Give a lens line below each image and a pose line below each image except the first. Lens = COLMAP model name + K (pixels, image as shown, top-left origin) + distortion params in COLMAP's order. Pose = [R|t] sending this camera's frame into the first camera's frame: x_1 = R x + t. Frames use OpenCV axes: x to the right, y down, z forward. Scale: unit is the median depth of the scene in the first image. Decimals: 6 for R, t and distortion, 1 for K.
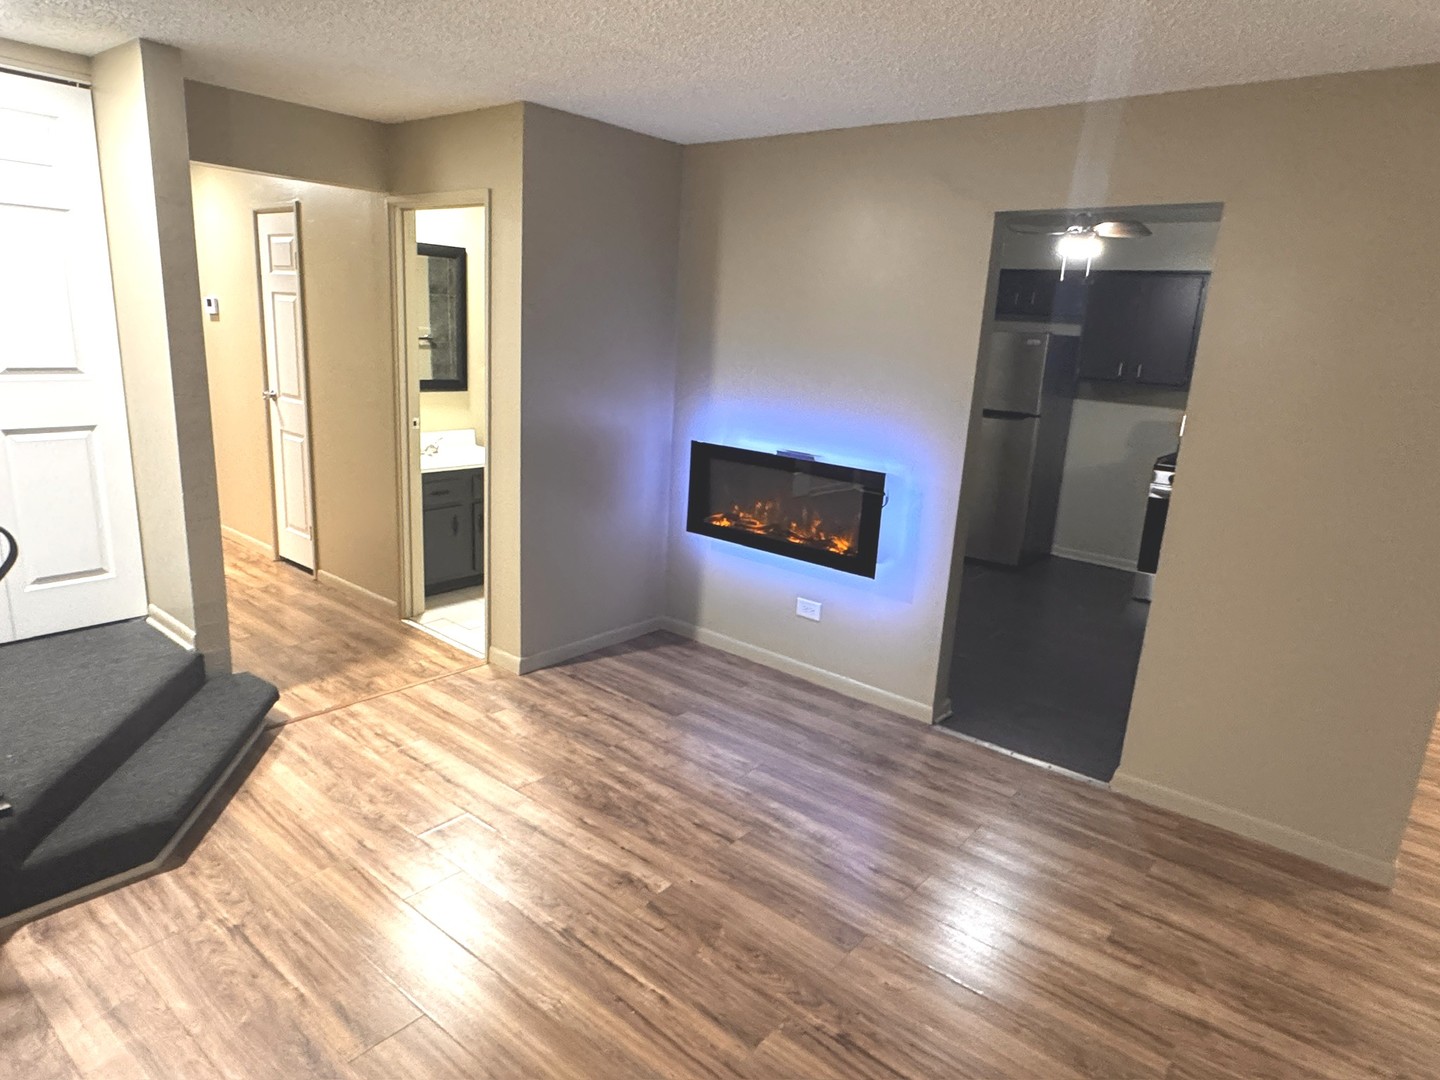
lens RADIAL K [[895.4, 0, 720.0], [0, 895.4, 540.0], [0, 0, 1]] dist [-0.002984, -0.000149]
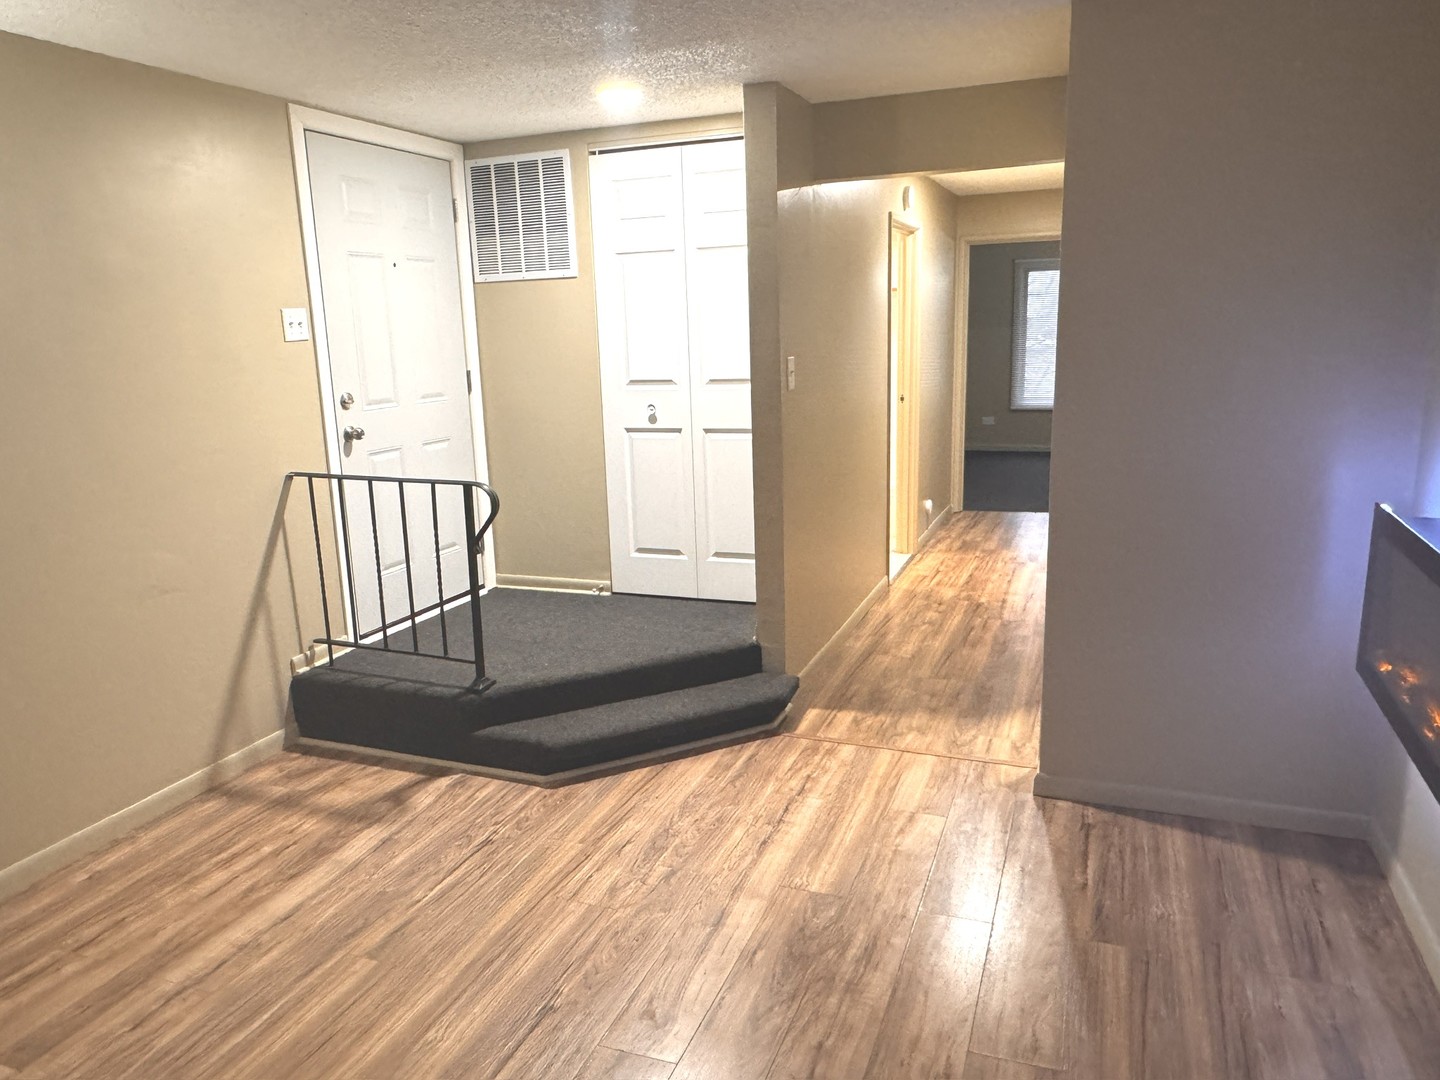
lens RADIAL K [[1029.2, 0, 720.0], [0, 1029.2, 540.0], [0, 0, 1]] dist [0.002701, 0.003485]
pose [[0.293937, 0.133237, -0.946493, 0.518000], [-0.179675, 0.980286, 0.082195, -0.082637], [0.938785, 0.145901, 0.312082, 0.527137]]
